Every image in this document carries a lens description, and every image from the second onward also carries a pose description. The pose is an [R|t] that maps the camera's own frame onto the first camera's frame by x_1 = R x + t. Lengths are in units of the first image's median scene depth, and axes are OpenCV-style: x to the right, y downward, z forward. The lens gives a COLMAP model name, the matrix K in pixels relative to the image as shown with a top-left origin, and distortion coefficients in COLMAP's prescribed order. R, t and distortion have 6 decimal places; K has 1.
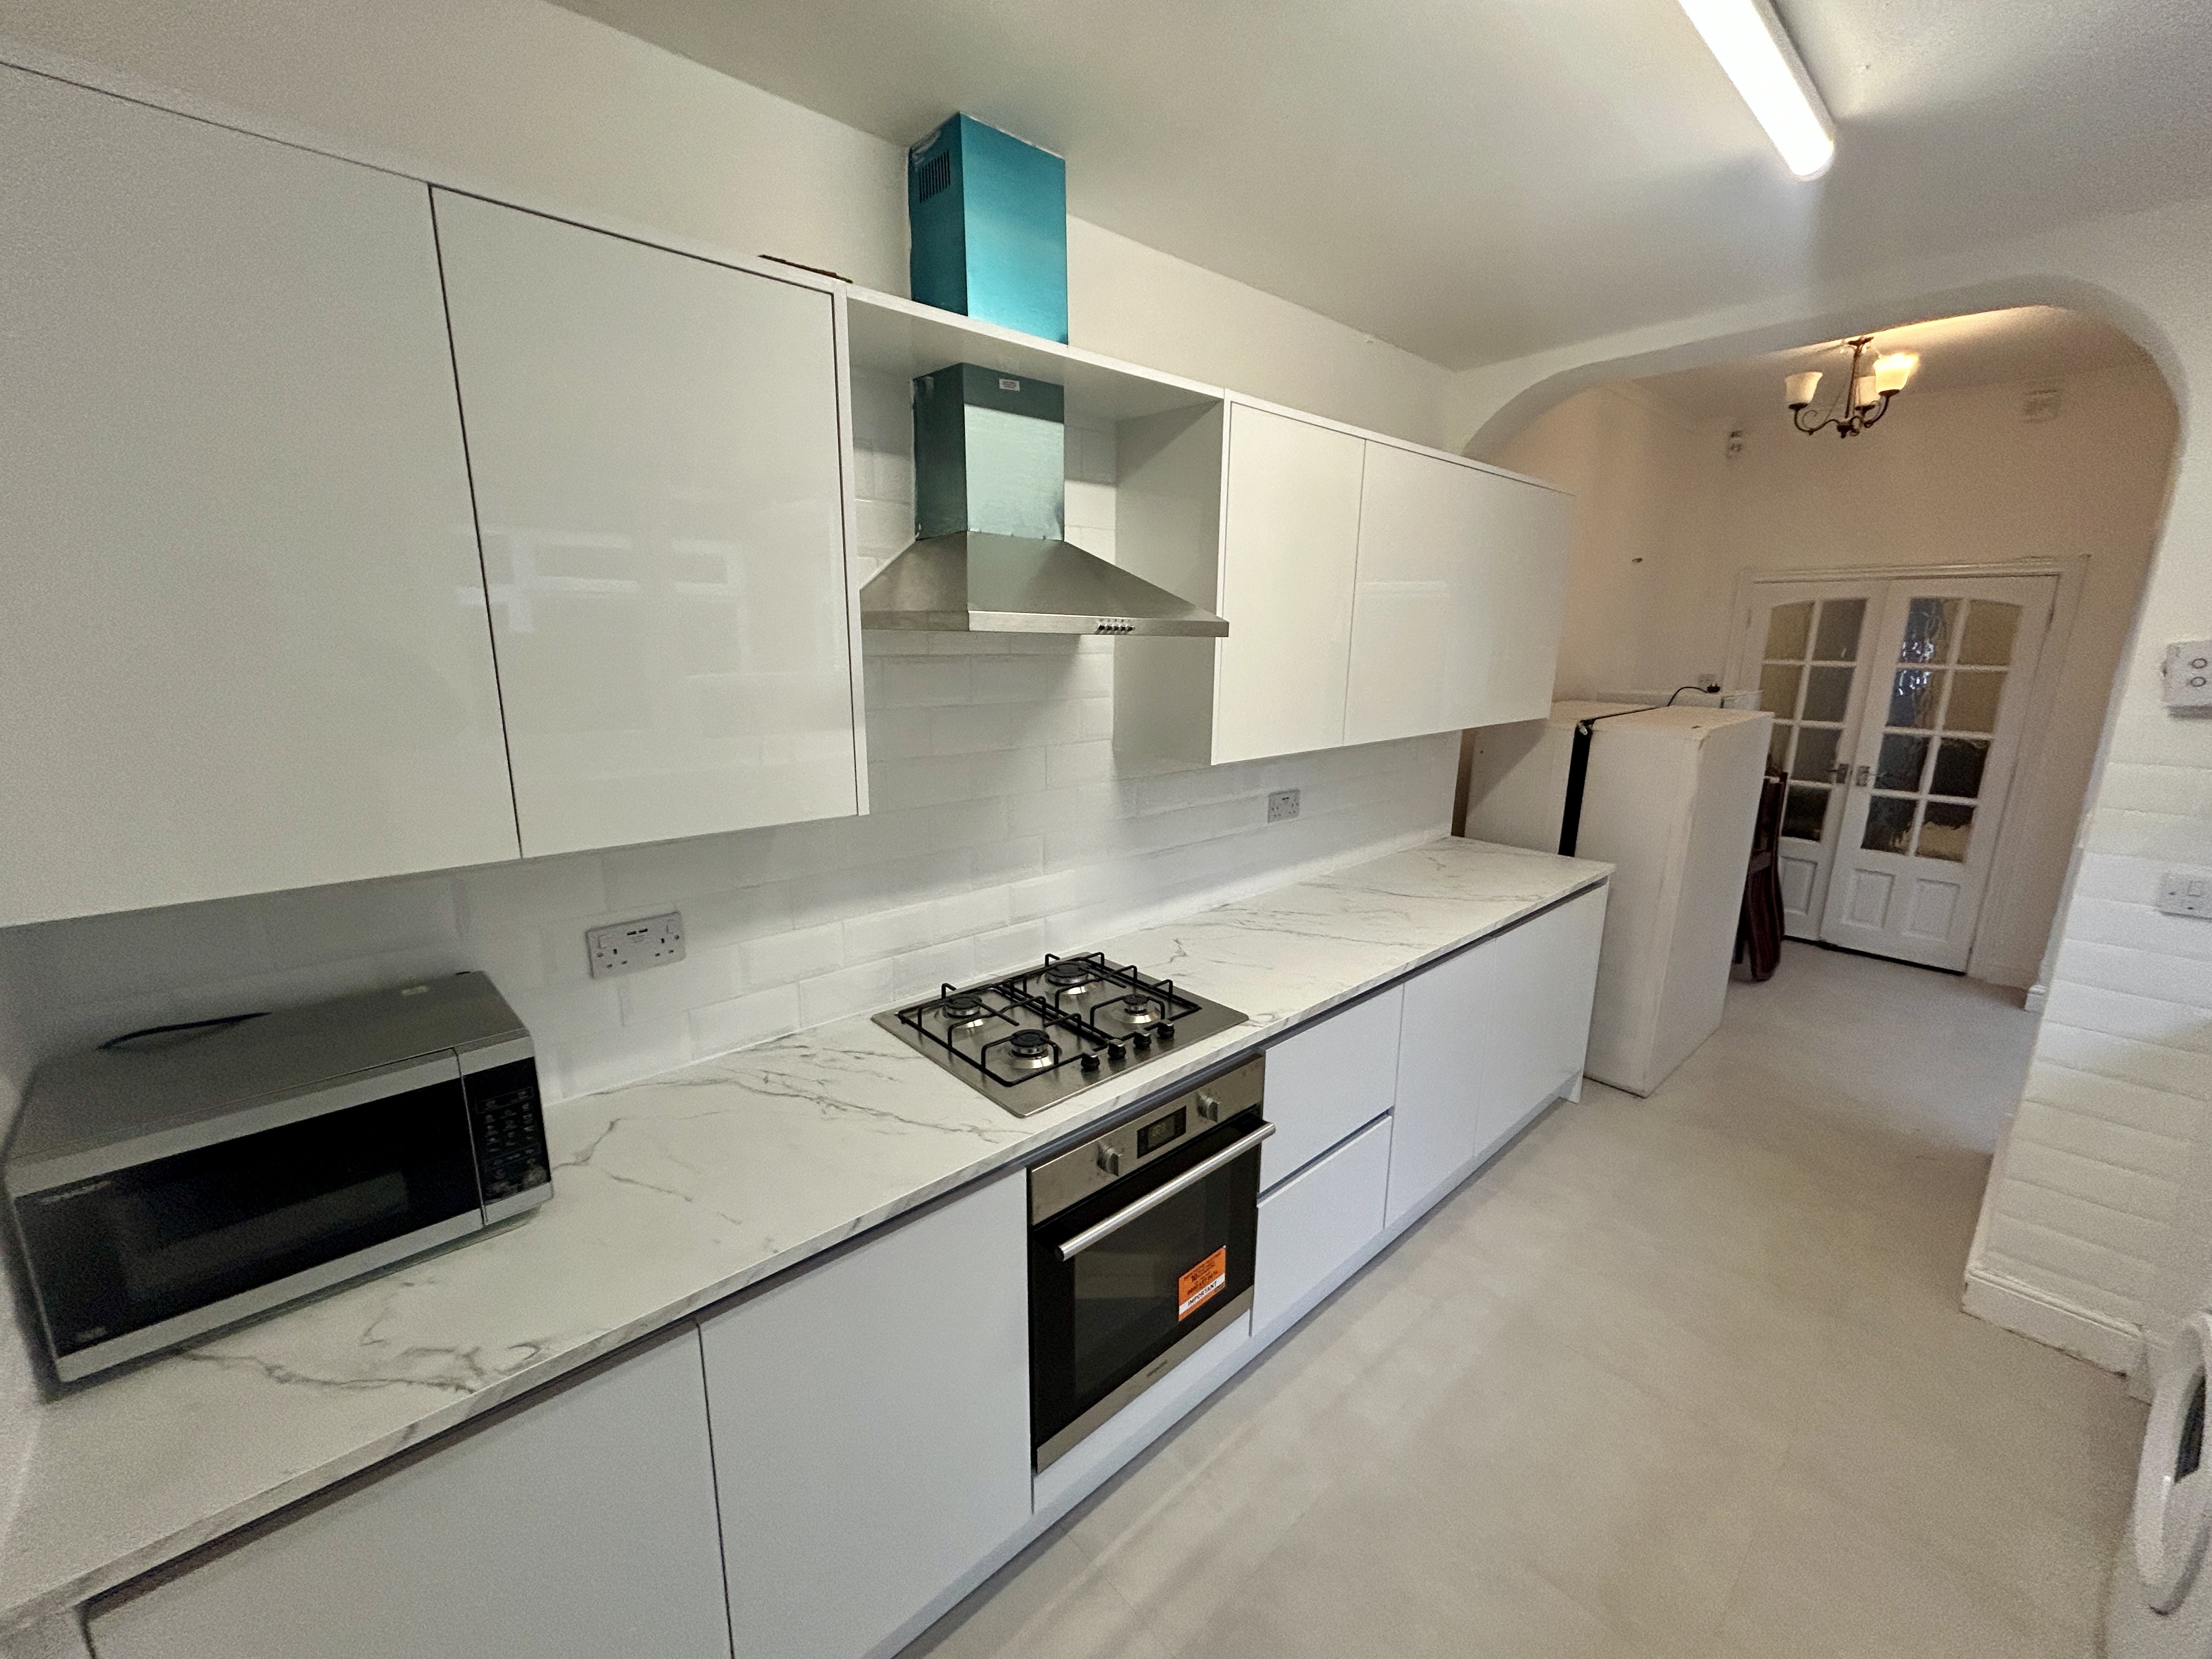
lens RADIAL K [[893.4, 0, 1104.7], [0, 893.4, 830.5], [0, 0, 1]] dist [0.001777, 0.000058]
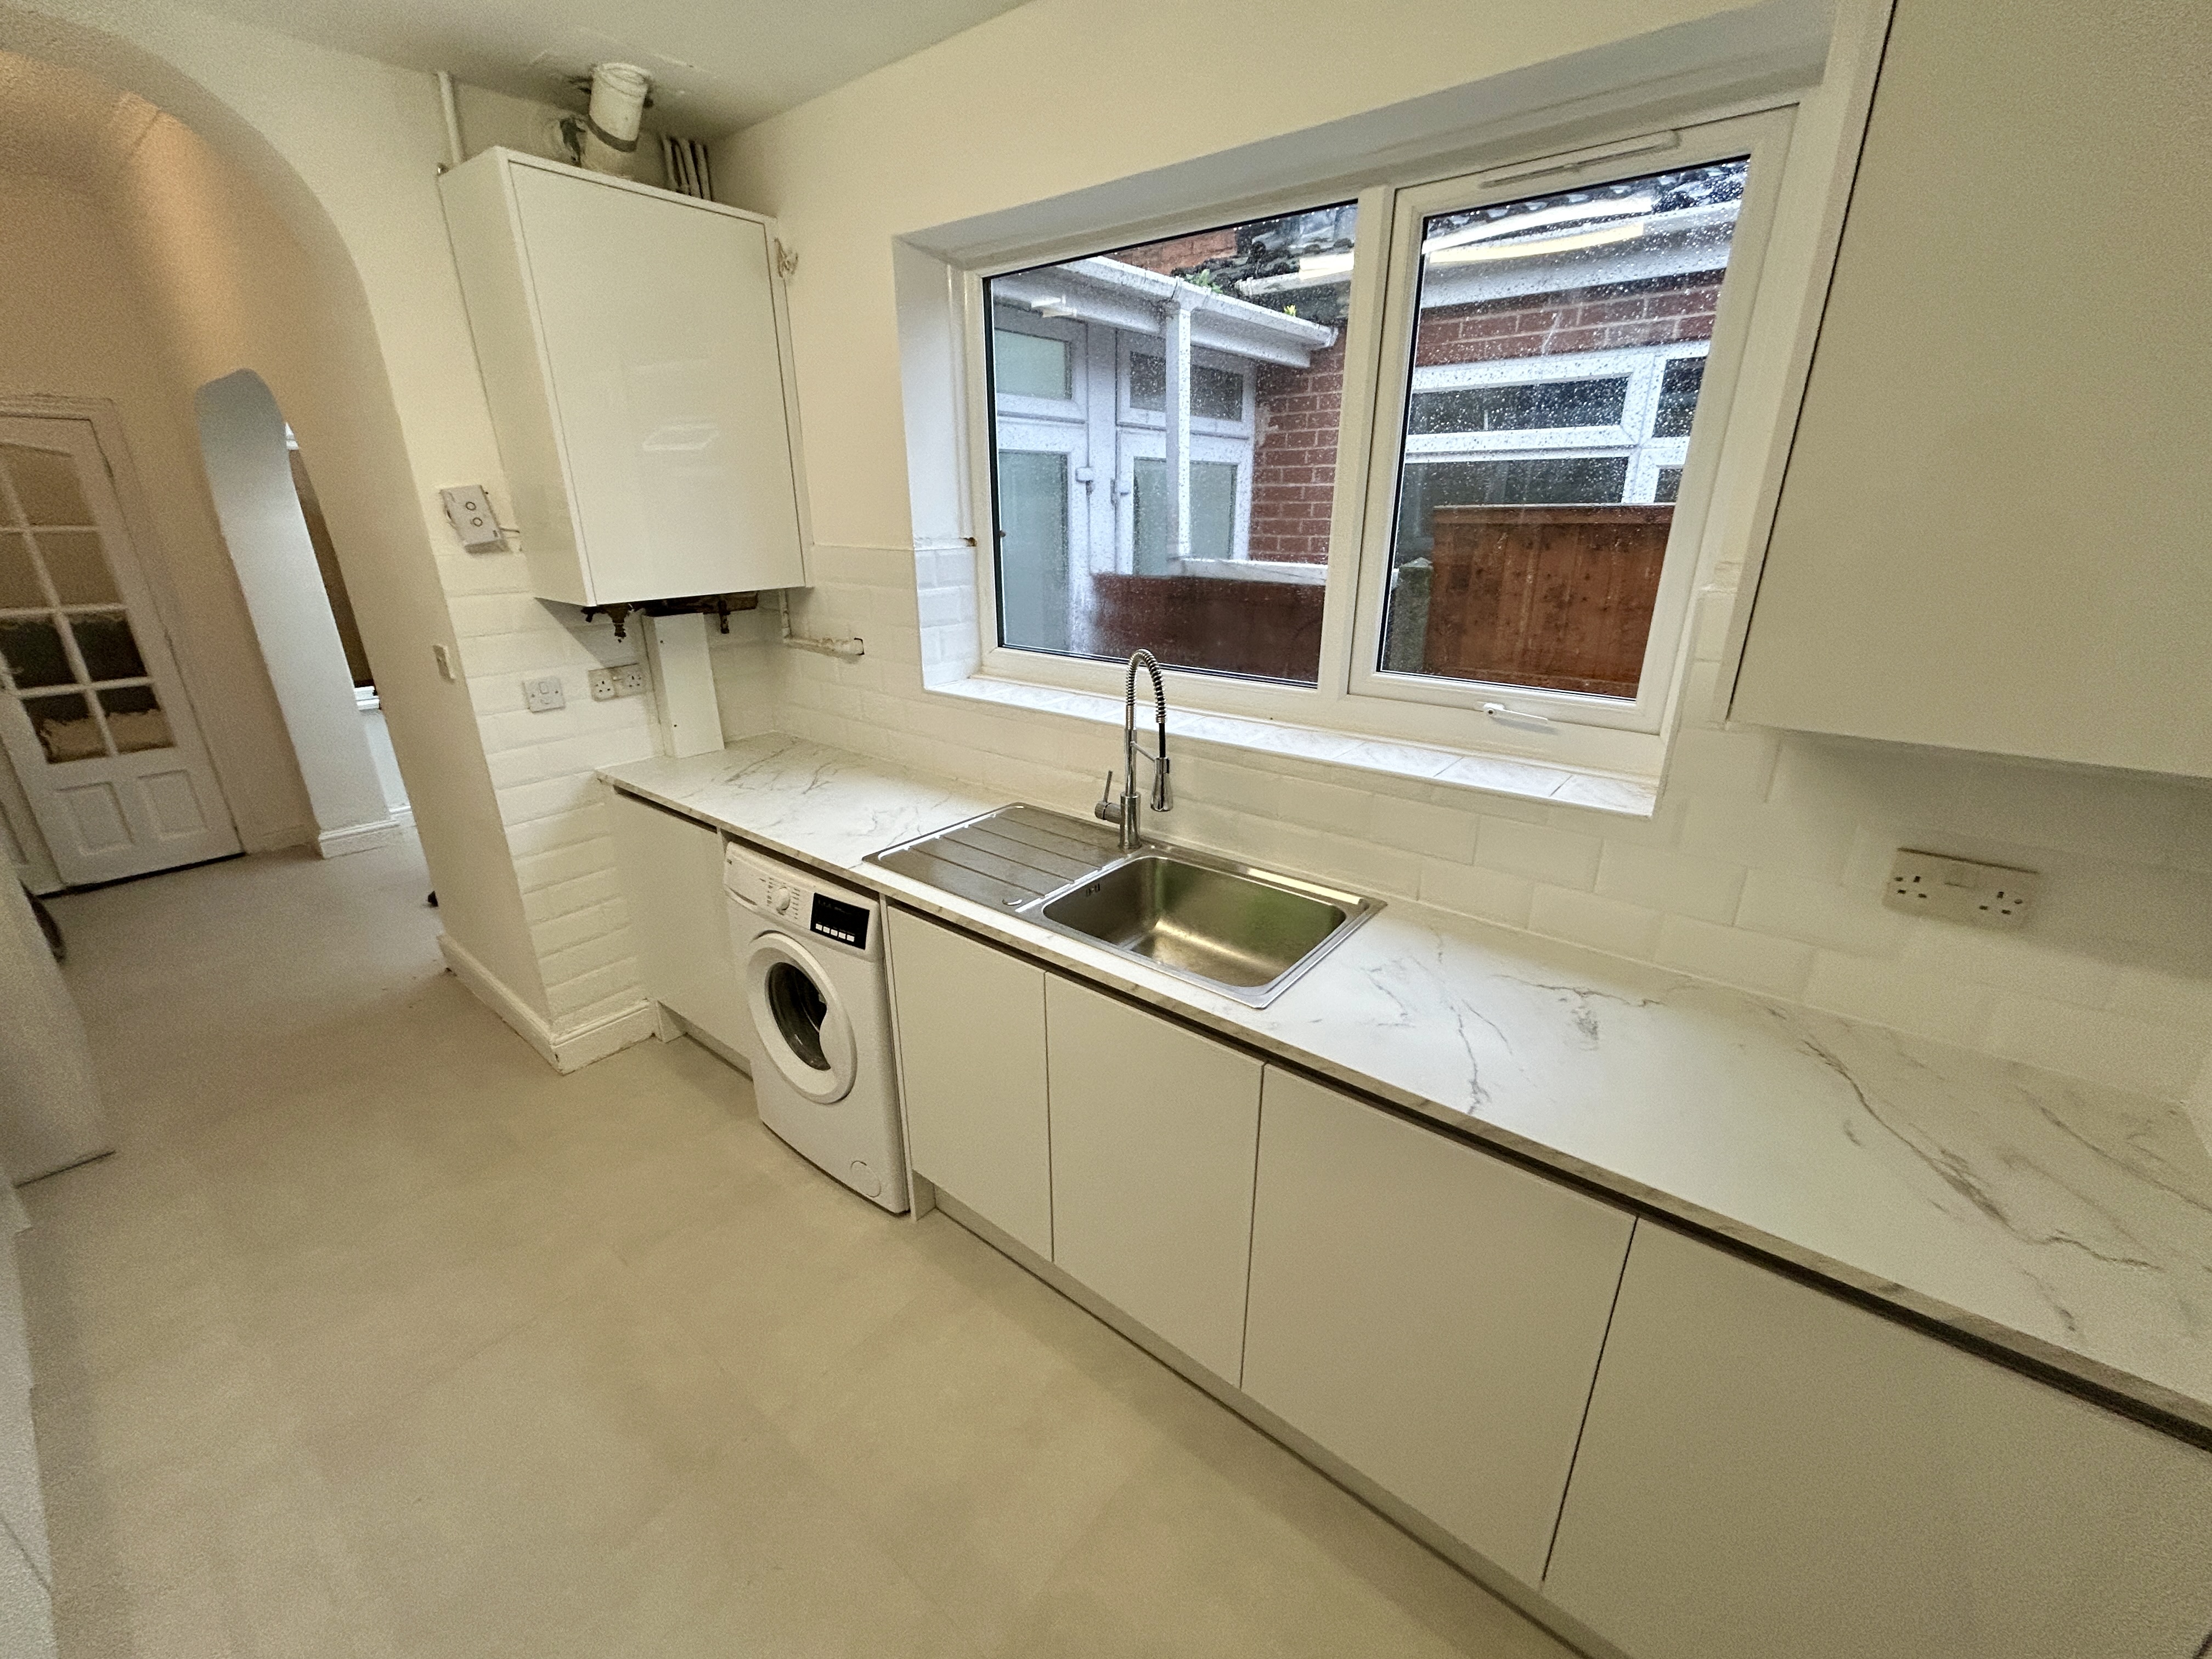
lens RADIAL K [[893.4, 0, 1105.9], [0, 893.4, 826.4], [0, 0, 1]] dist [0.001777, 0.000058]
pose [[-0.140115, -0.349064, 0.926565, -0.070794], [0.219552, 0.901547, 0.372840, -0.025490], [-0.965487, 0.255669, -0.049682, 0.148533]]
